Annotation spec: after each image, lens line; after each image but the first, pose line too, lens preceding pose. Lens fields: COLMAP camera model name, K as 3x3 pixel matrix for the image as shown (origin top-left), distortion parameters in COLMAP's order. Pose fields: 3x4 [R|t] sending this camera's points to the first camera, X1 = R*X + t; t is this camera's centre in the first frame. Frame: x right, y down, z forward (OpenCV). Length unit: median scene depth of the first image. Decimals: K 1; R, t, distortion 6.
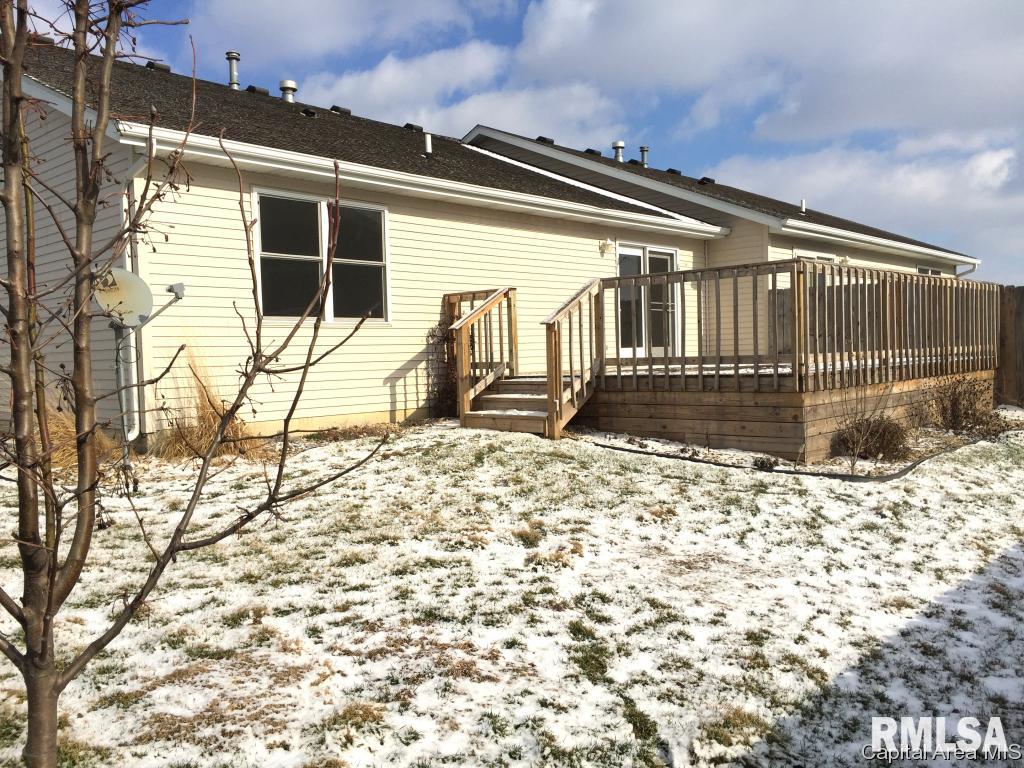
lens RADIAL K [[873.7, 0, 509.4], [0, 873.7, 381.5], [0, 0, 1]] dist [0.071961, -0.084028]
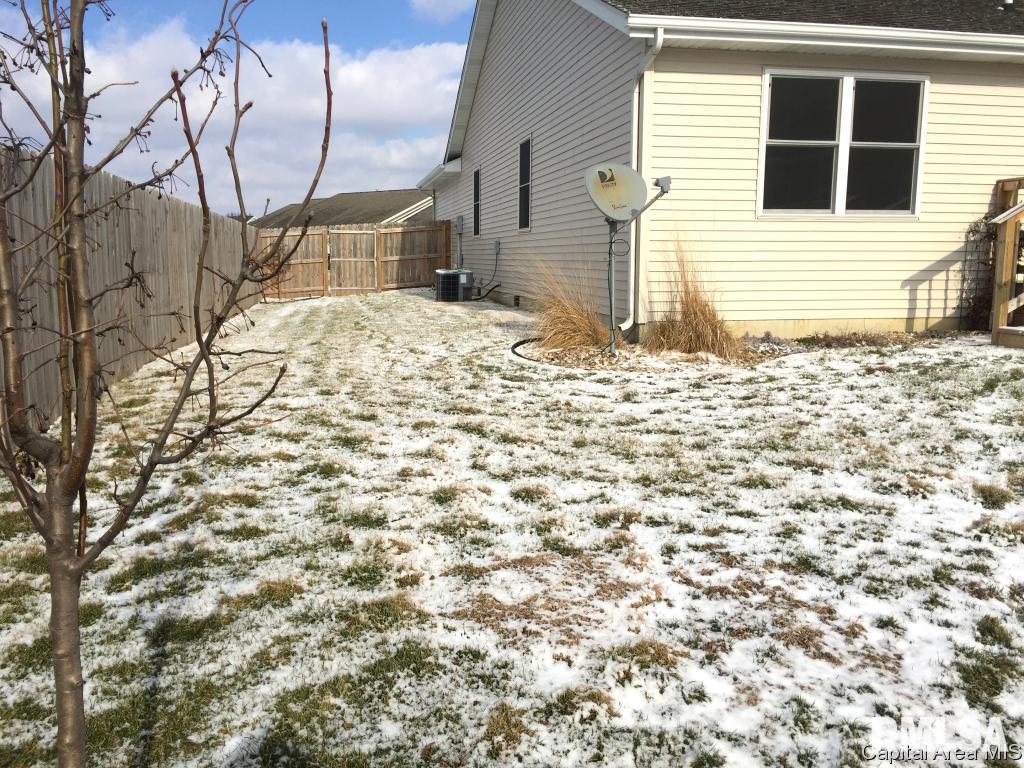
lens RADIAL K [[873.7, 0, 512.8], [0, 873.7, 367.3], [0, 0, 1]] dist [0.071961, -0.084028]
pose [[0.806258, 0.104042, -0.582344, 0.145613], [-0.042710, 0.992081, 0.118114, -0.012161], [0.590021, -0.070359, 0.804316, 0.137488]]
